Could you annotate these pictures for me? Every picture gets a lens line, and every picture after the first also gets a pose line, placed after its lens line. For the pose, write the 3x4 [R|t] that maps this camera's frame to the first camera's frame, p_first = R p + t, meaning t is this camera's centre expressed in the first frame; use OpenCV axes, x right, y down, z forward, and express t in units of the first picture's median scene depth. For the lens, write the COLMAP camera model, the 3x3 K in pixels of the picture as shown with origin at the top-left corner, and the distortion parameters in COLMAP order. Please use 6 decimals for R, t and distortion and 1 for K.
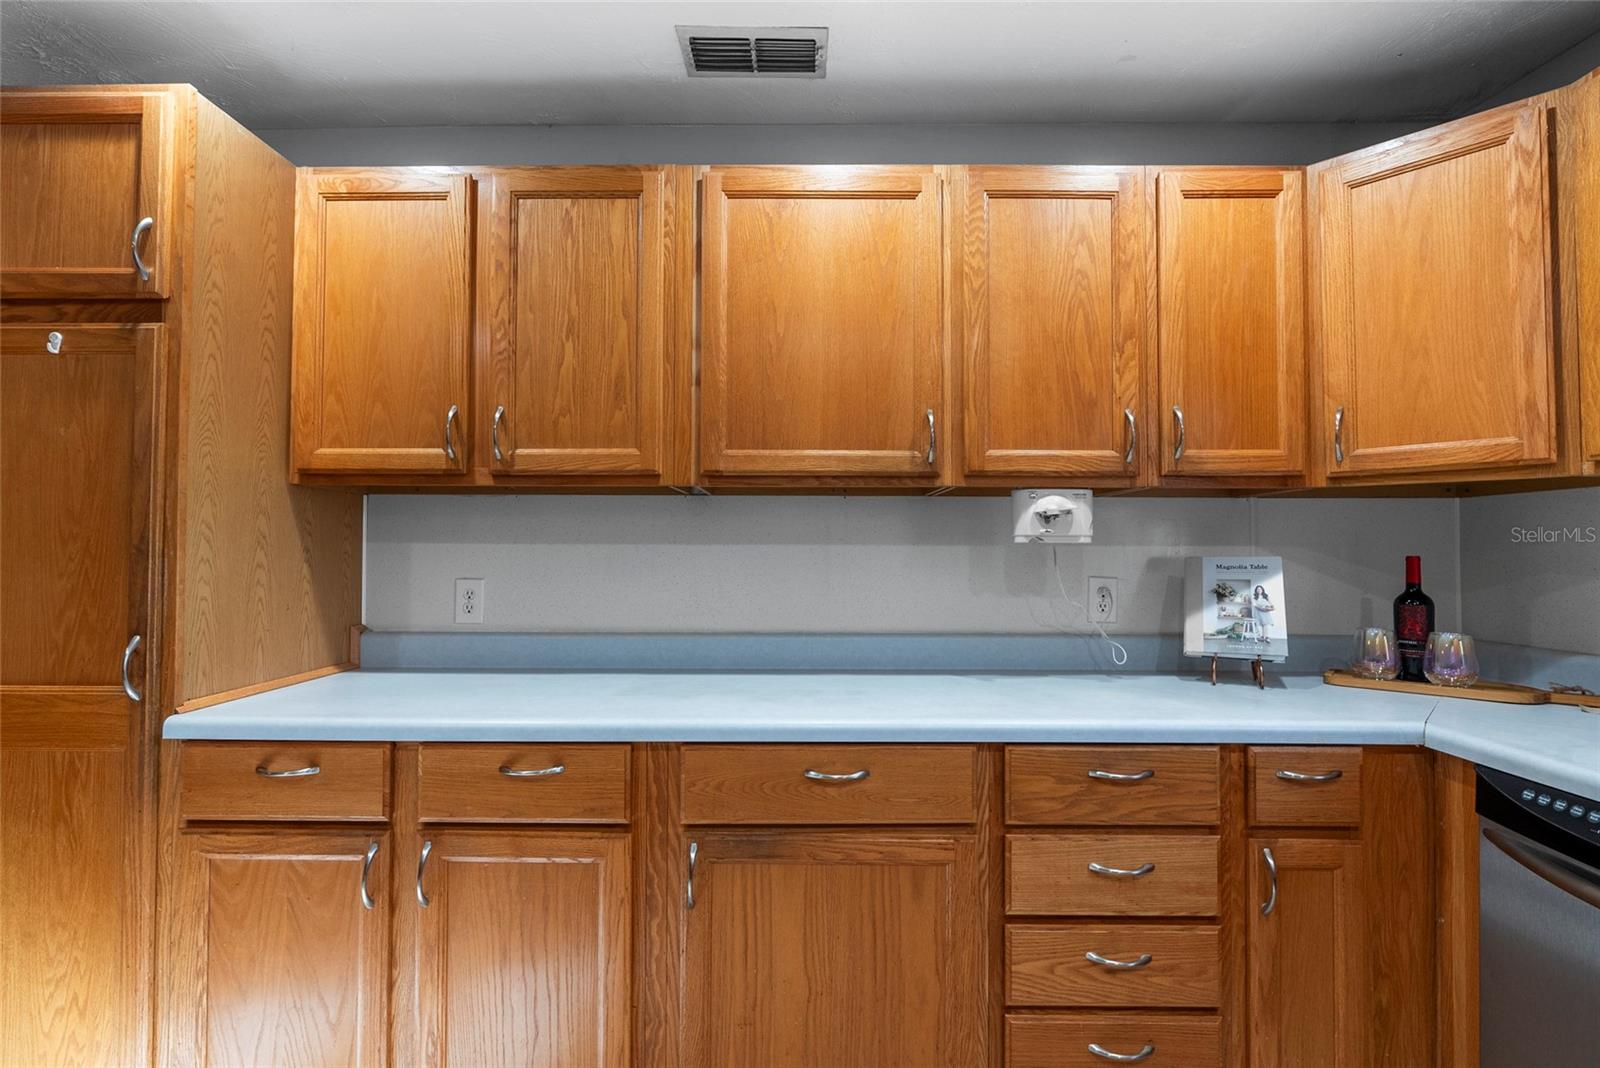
lens RADIAL K [[734.7, 0, 793.8], [0, 734.7, 535.1], [0, 0, 1]] dist [-0.002262, 0.000286]
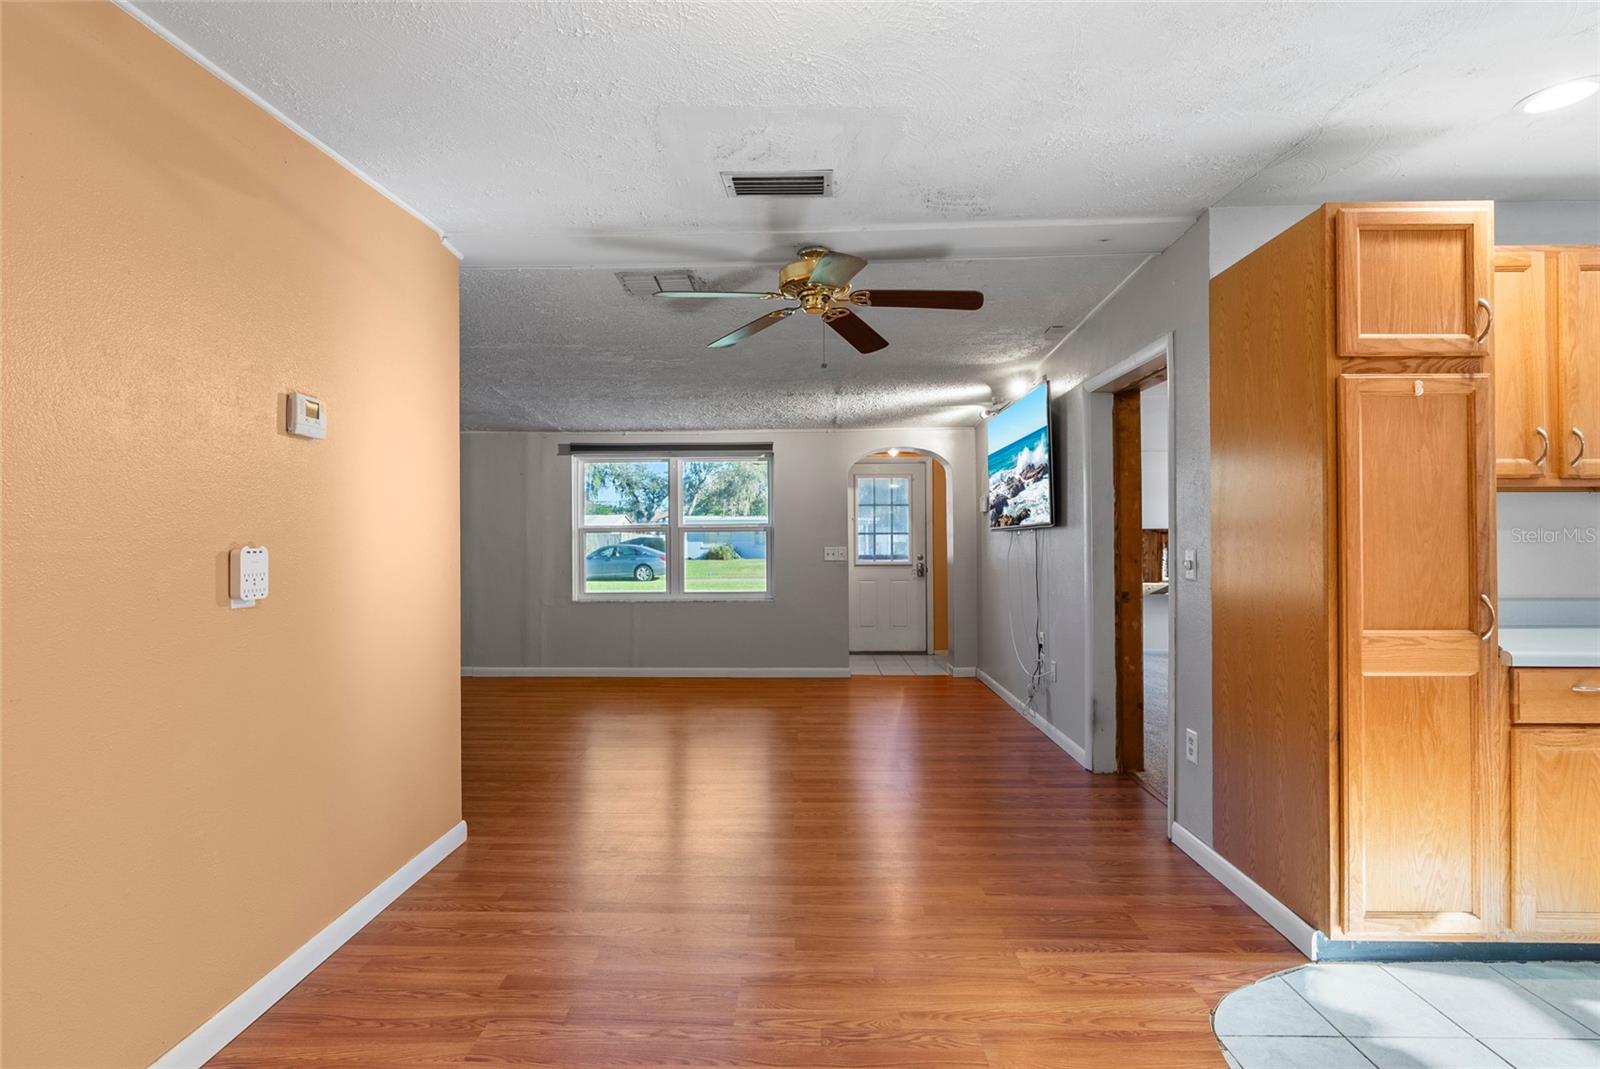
lens RADIAL K [[734.7, 0, 793.8], [0, 734.7, 535.6], [0, 0, 1]] dist [-0.002262, 0.000286]
pose [[0.999931, -0.004338, -0.010928, -2.020760], [0.004496, 0.999885, 0.014482, -0.003043], [0.010864, -0.014530, 0.999835, -0.395461]]
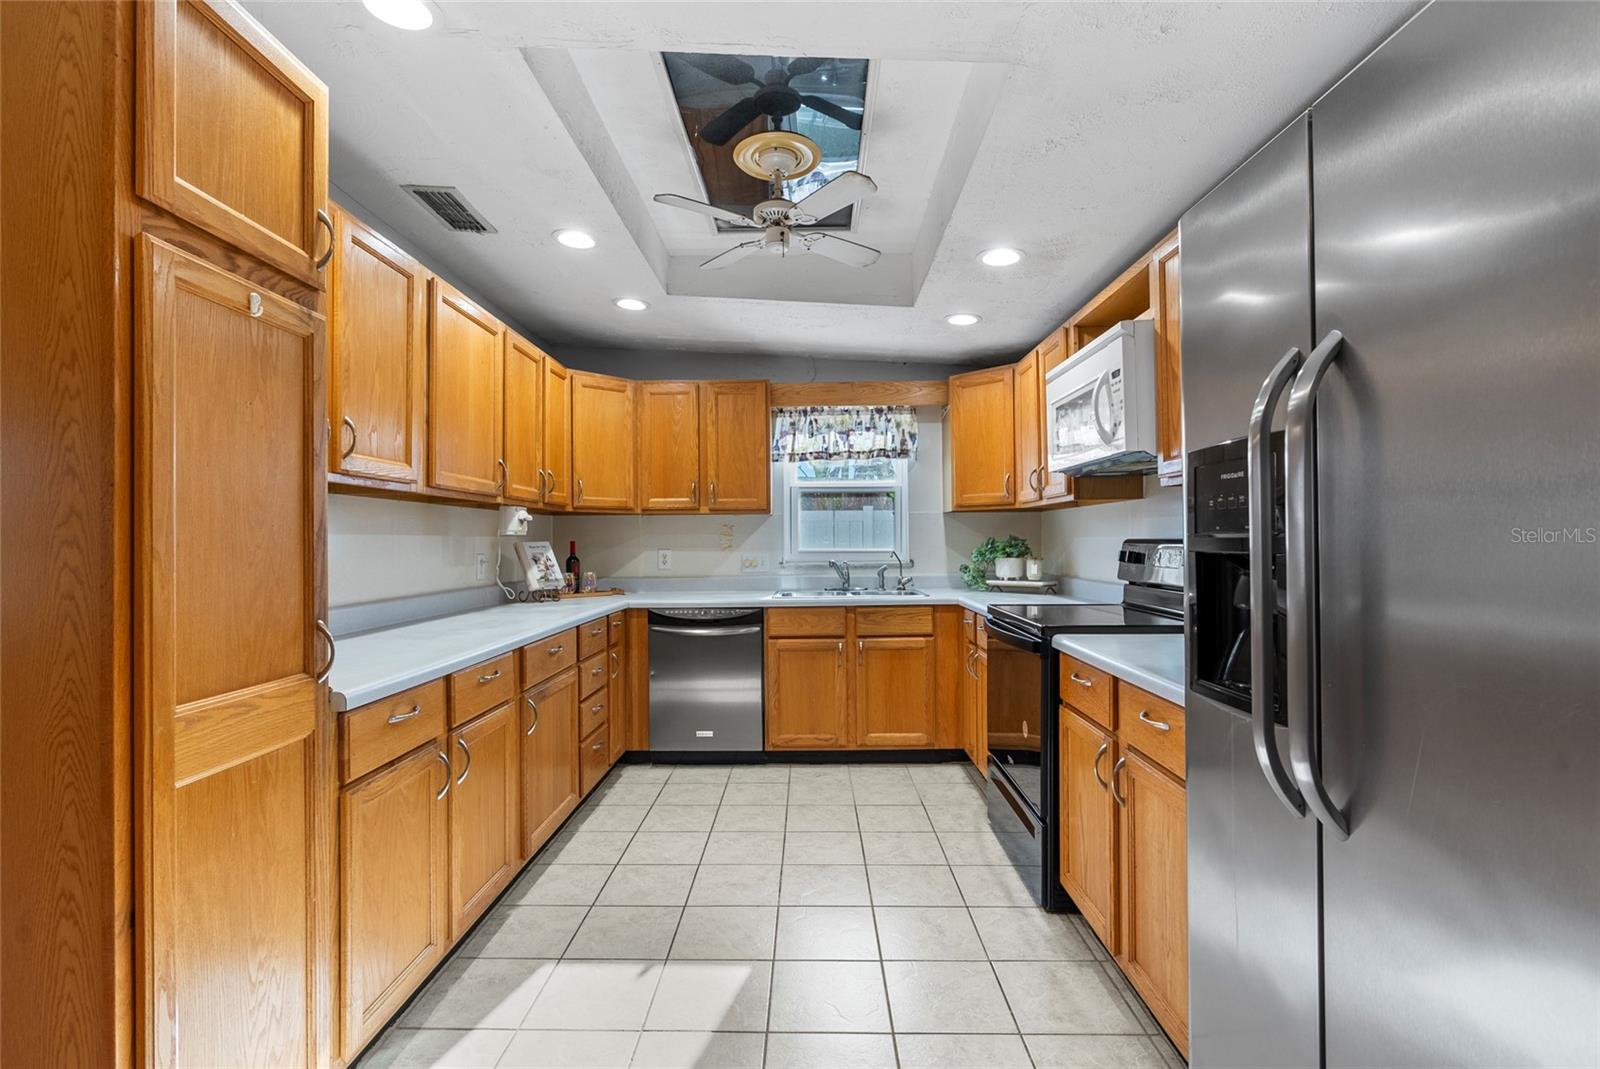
lens RADIAL K [[734.7, 0, 793.8], [0, 734.7, 535.6], [0, 0, 1]] dist [-0.002262, 0.000286]
pose [[0.011341, 0.005418, 0.999921, -1.744096], [-0.015326, 0.999869, -0.005244, 0.013808], [-0.999818, -0.015266, 0.011423, 0.300442]]
